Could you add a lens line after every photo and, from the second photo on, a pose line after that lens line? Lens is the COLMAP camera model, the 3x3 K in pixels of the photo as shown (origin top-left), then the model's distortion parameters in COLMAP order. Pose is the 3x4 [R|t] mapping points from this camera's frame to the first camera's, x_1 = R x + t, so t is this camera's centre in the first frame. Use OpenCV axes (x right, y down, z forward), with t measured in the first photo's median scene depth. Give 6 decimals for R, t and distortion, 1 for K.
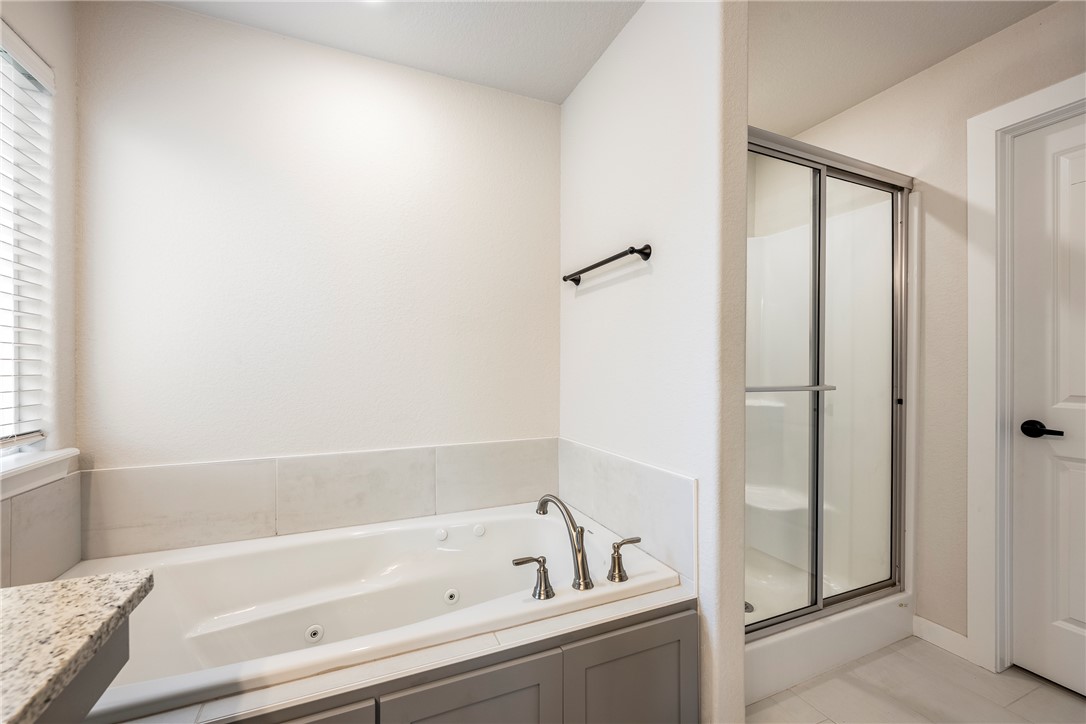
lens RADIAL K [[446.6, 0, 542.7], [0, 446.6, 367.7], [0, 0, 1]] dist [0.001461, 0.000114]
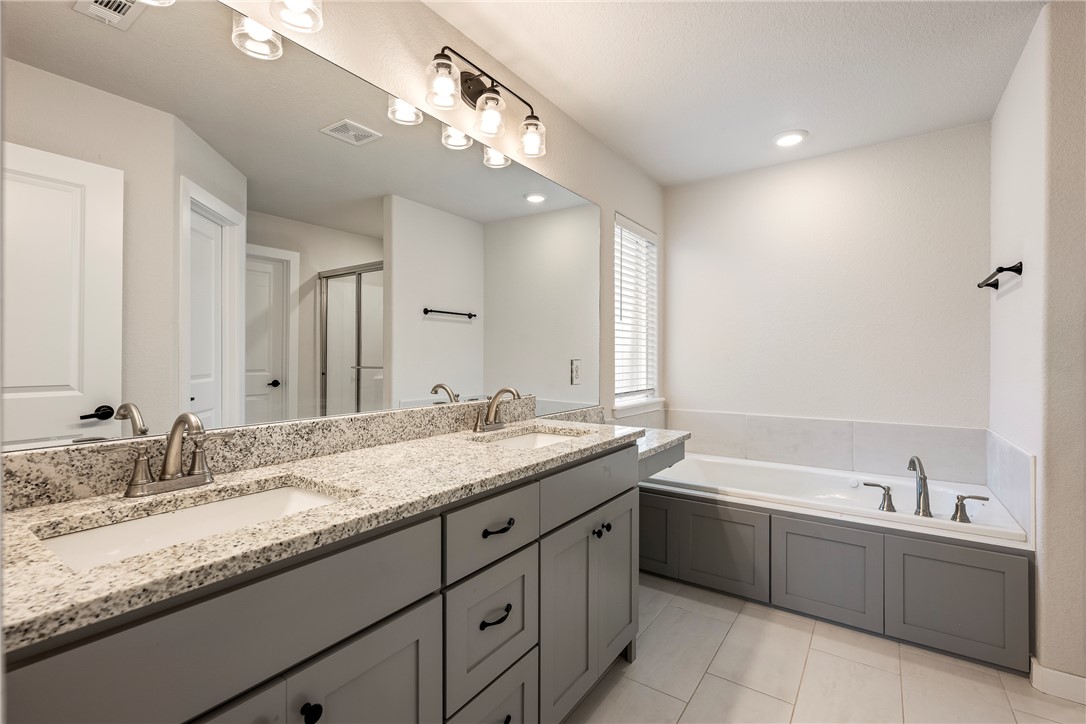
lens RADIAL K [[482.0, 0, 536.9], [0, 482.0, 357.1], [0, 0, 1]] dist [-0.000226, -0.000021]
pose [[0.518231, -0.001045, -0.855240, 0.752880], [-0.002772, 0.999992, -0.002902, -0.018252], [0.855236, 0.003875, 0.518224, -0.862701]]
